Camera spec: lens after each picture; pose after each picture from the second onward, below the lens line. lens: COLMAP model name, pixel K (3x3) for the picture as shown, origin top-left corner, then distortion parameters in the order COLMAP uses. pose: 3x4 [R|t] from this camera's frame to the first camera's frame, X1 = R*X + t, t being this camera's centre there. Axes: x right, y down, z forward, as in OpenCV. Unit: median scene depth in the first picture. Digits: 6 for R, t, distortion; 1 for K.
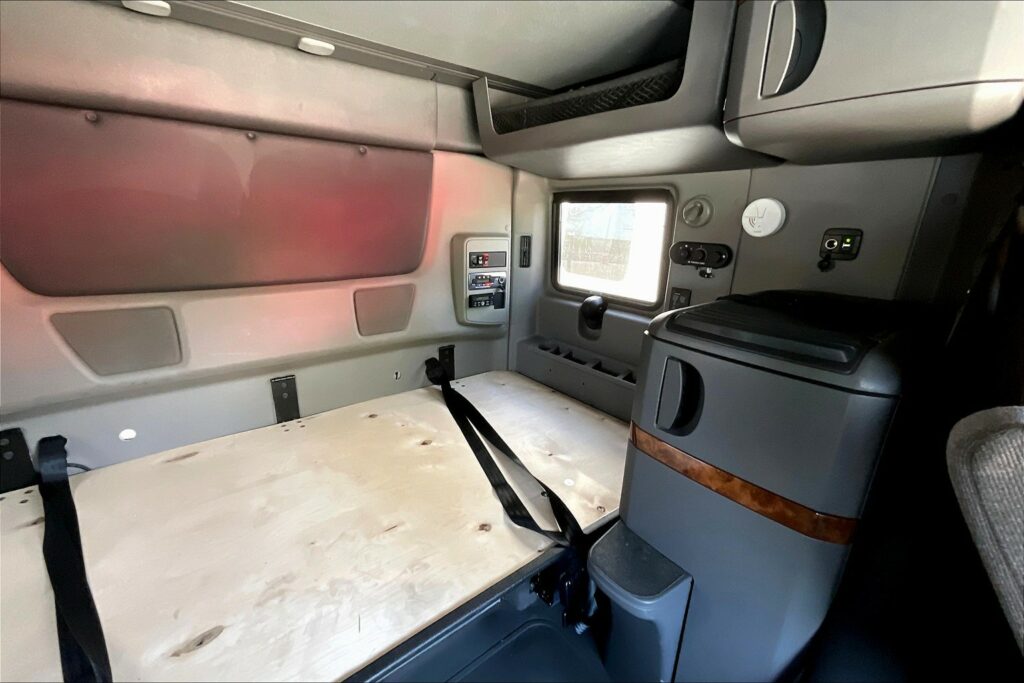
lens RADIAL K [[417.9, 0, 512.0], [0, 417.9, 341.5], [0, 0, 1]] dist [0.000774, 0.000270]
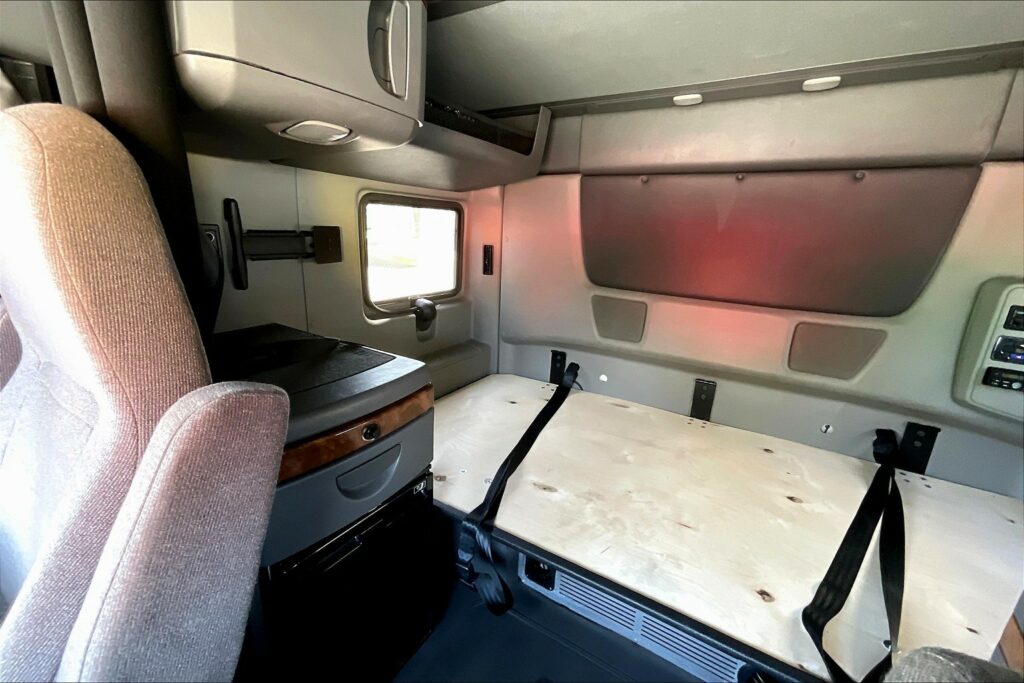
lens RADIAL K [[417.9, 0, 512.0], [0, 417.9, 341.5], [0, 0, 1]] dist [0.000774, 0.000270]
pose [[0.334095, 0.232211, -0.913487, 0.254156], [-0.304304, 0.943850, 0.128635, -0.001772], [0.892065, 0.235001, 0.385999, 0.045785]]
